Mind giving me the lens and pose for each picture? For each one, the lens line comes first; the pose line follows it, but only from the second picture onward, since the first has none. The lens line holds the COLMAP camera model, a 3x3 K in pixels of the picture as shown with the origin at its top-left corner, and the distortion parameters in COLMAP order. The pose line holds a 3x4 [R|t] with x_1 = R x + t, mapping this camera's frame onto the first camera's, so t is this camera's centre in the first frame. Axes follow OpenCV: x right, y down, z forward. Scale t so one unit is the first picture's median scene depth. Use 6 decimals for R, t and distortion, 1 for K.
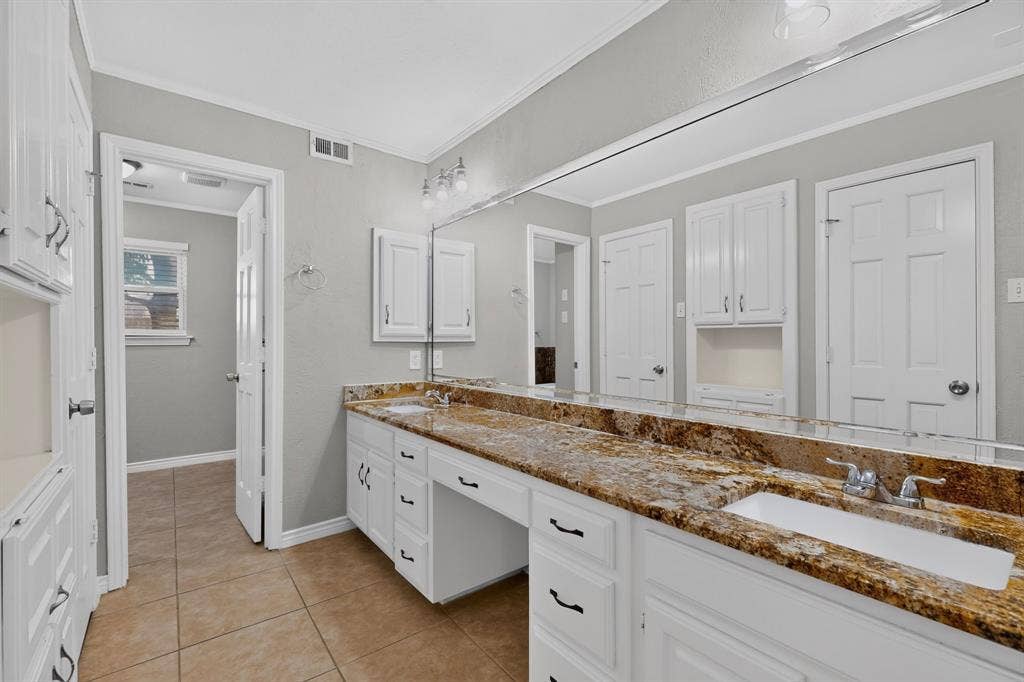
lens RADIAL K [[445.1, 0, 511.1], [0, 445.1, 343.1], [0, 0, 1]] dist [-0.002027, -0.000102]
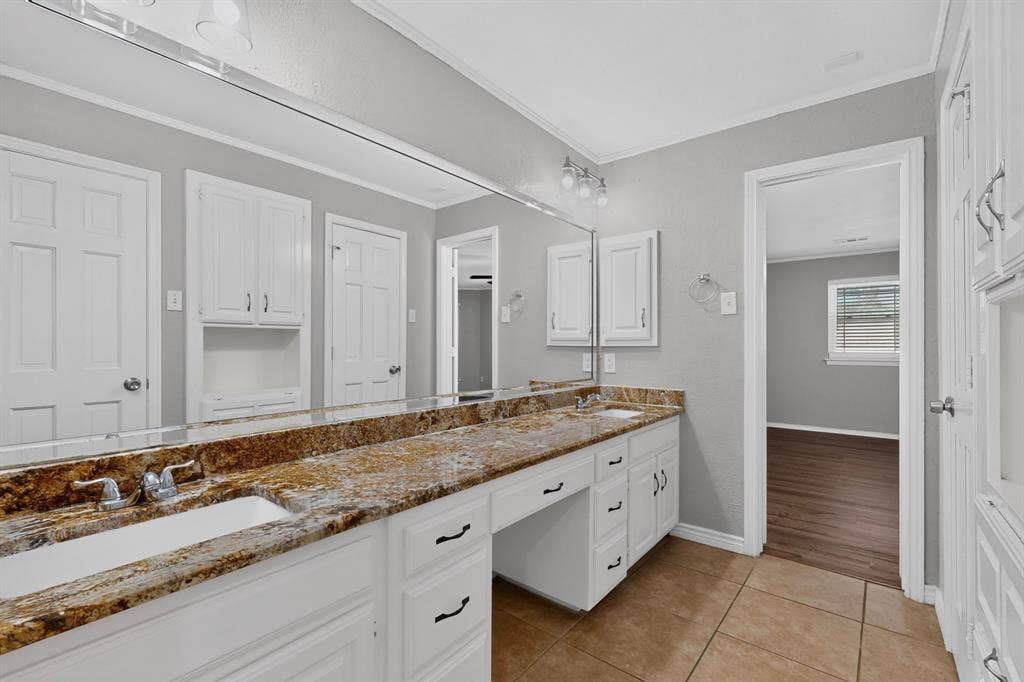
lens RADIAL K [[445.1, 0, 511.1], [0, 445.1, 342.1], [0, 0, 1]] dist [-0.002027, -0.000102]
pose [[-0.210289, 0.002456, 0.977636, -0.818559], [-0.003093, 0.999990, -0.003178, -0.005476], [-0.977634, -0.003692, -0.210279, 1.025586]]
